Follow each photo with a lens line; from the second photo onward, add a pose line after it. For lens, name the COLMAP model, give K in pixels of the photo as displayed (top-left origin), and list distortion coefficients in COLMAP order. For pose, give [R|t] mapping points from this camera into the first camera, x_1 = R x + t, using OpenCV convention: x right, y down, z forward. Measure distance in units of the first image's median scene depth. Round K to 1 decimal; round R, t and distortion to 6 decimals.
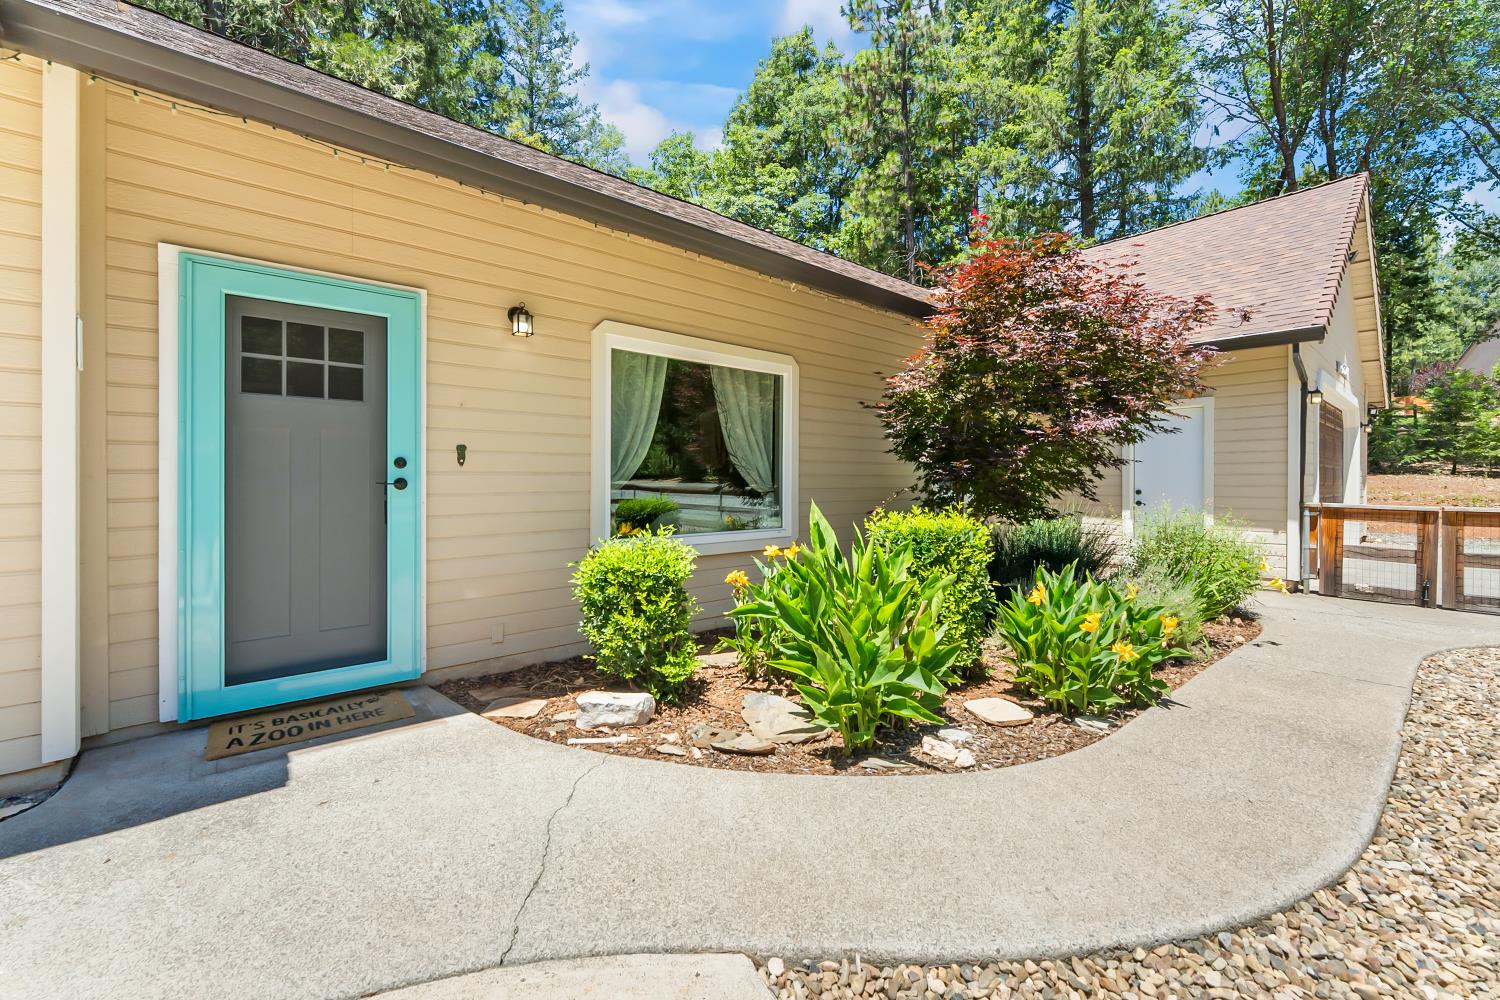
lens RADIAL K [[612.8, 0, 755.7], [0, 612.8, 479.8], [0, 0, 1]] dist [-0.001077, -0.000476]
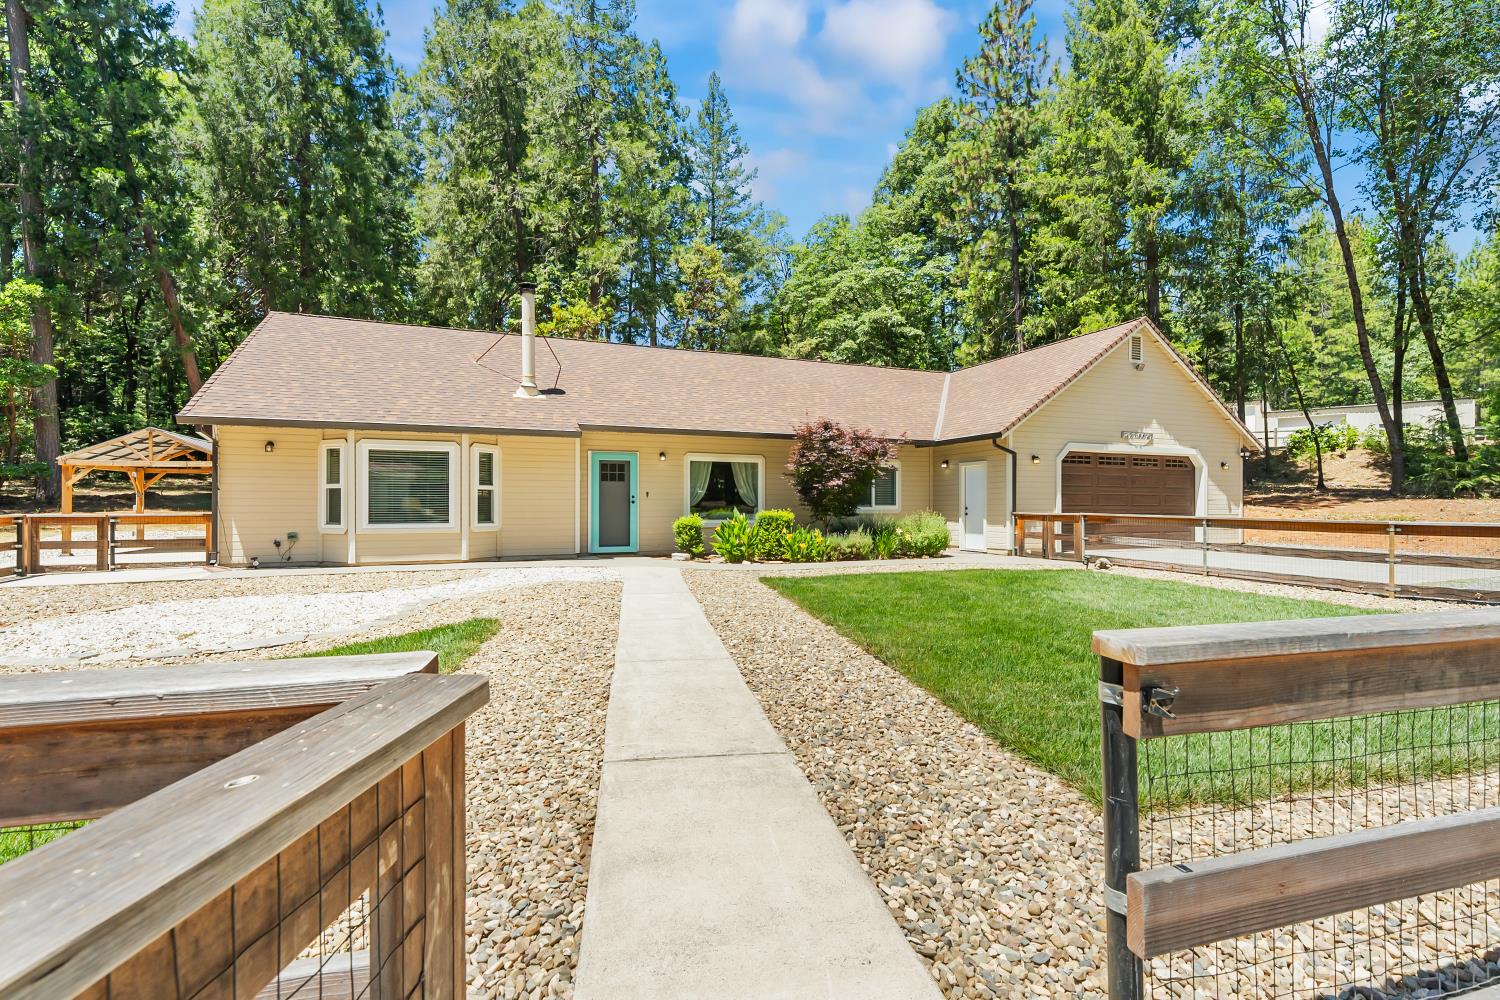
lens RADIAL K [[699.6, 0, 762.7], [0, 699.6, 495.4], [0, 0, 1]] dist [-0.004151, 0.000536]
pose [[0.950523, -0.006157, -0.310594, 1.630222], [0.000376, 0.999826, -0.018670, 0.047606], [0.310655, 0.017630, 0.950359, -3.053803]]
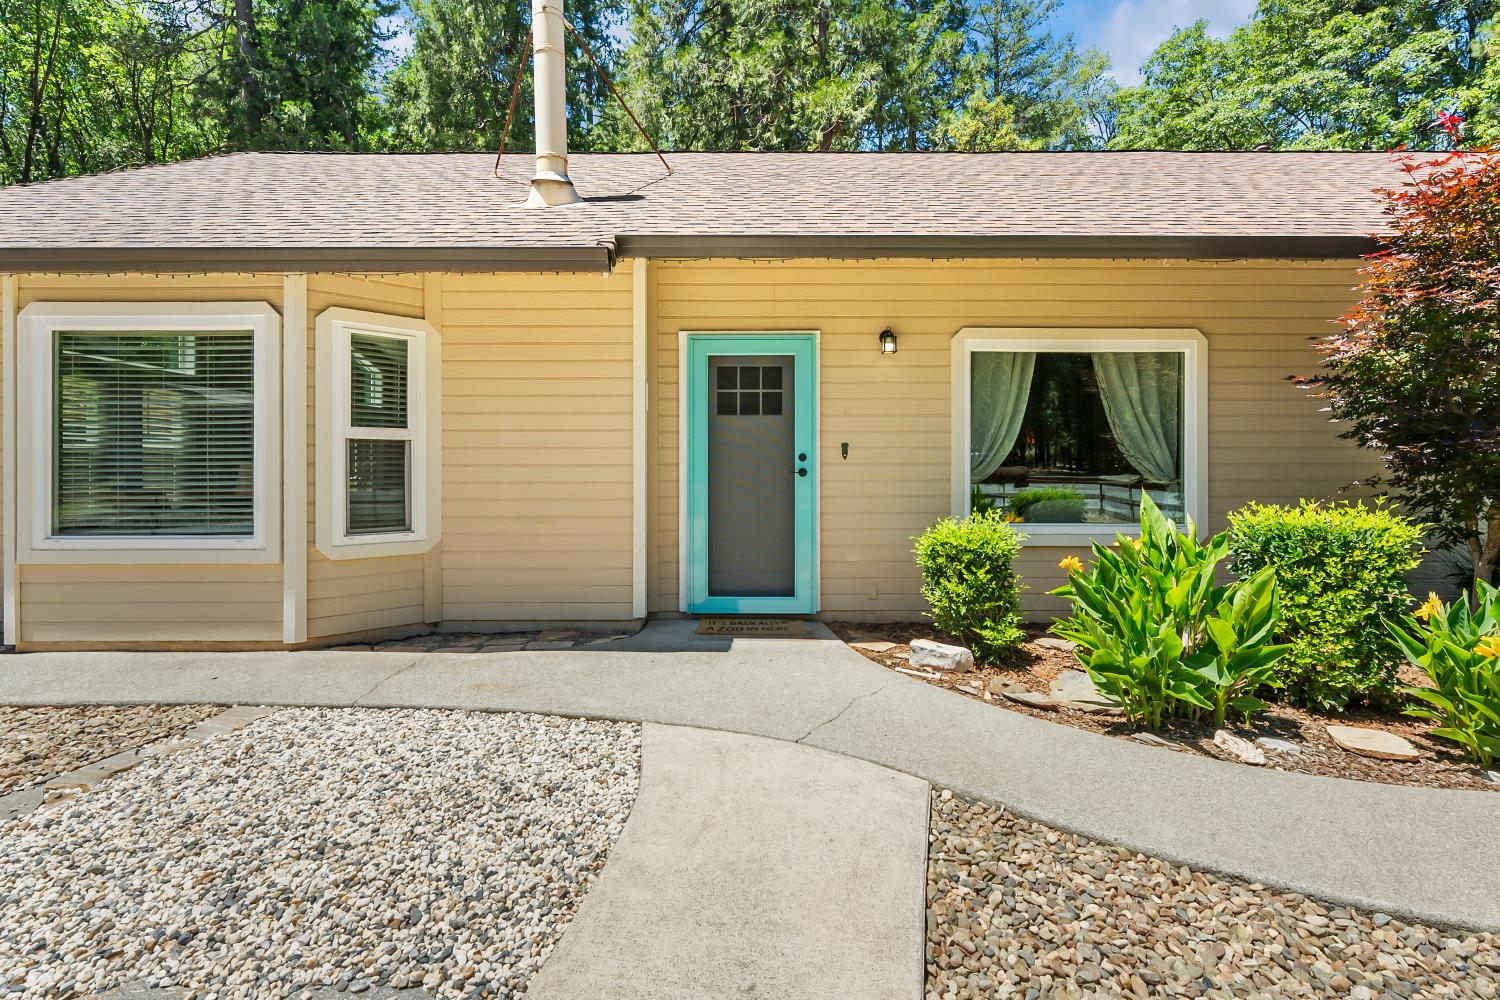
lens RADIAL K [[699.6, 0, 750.4], [0, 699.6, 467.2], [0, 0, 1]] dist [-0.004151, 0.000536]
pose [[0.754900, -0.004972, -0.655821, 0.380227], [0.000305, 0.999974, -0.007230, 0.006103], [0.655840, 0.005258, 0.754882, -0.287627]]
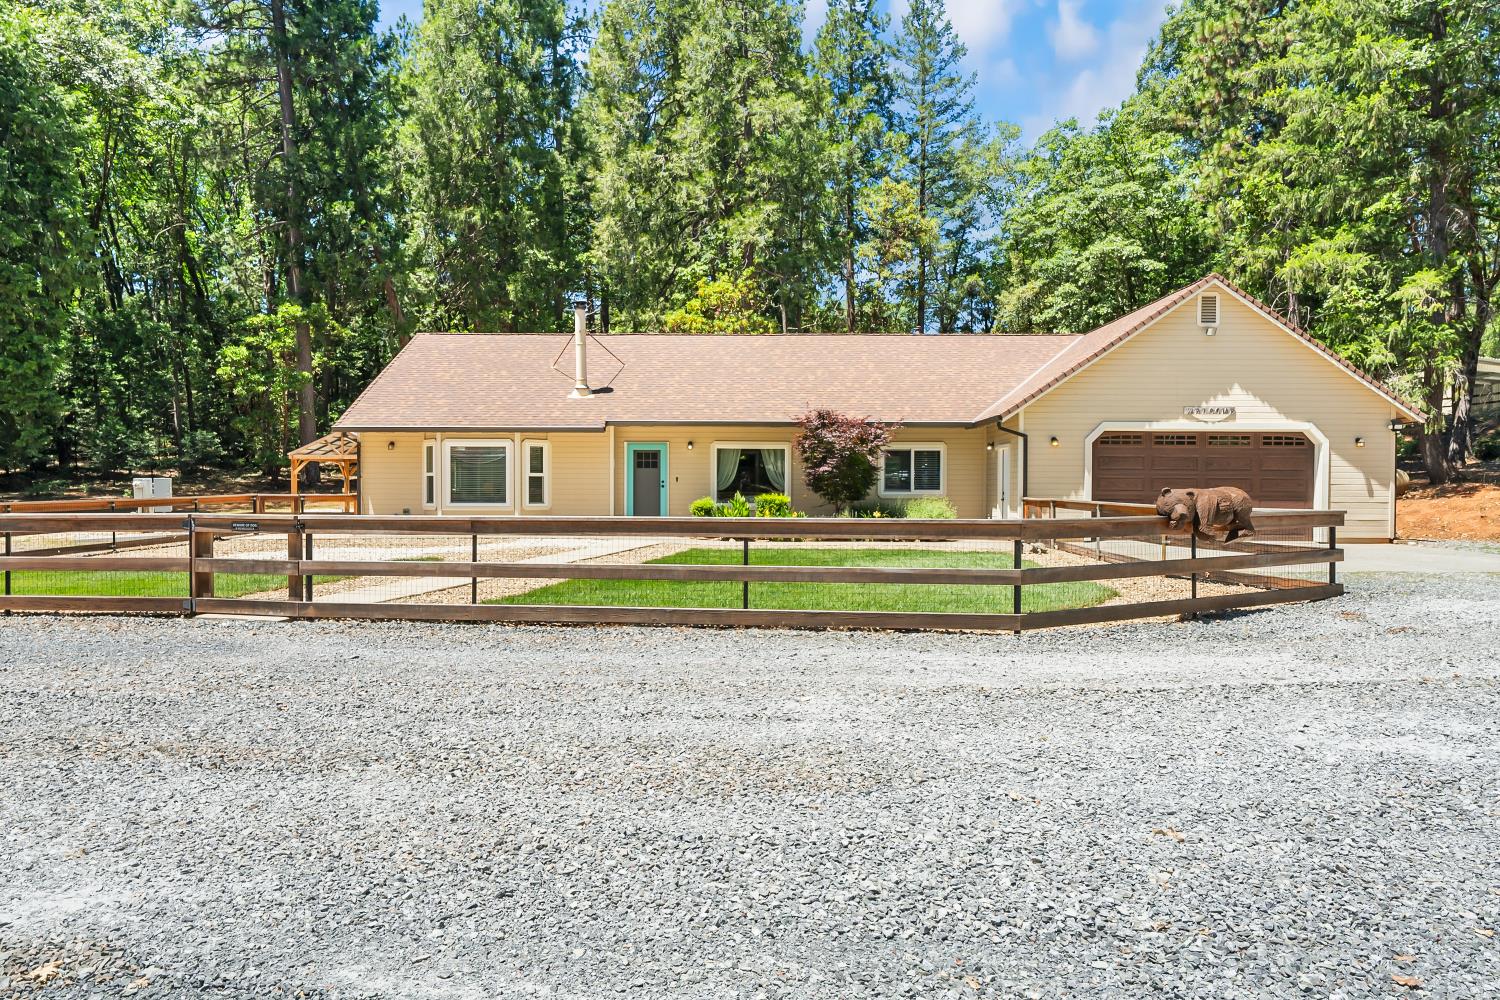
lens RADIAL K [[954.6, 0, 747.8], [0, 954.6, 489.4], [0, 0, 1]] dist [0.005190, -0.000197]
pose [[0.750517, -0.000064, -0.660851, 4.521096], [-0.004015, 0.999981, -0.004657, 0.057281], [0.660839, 0.006149, 0.750503, -3.845037]]
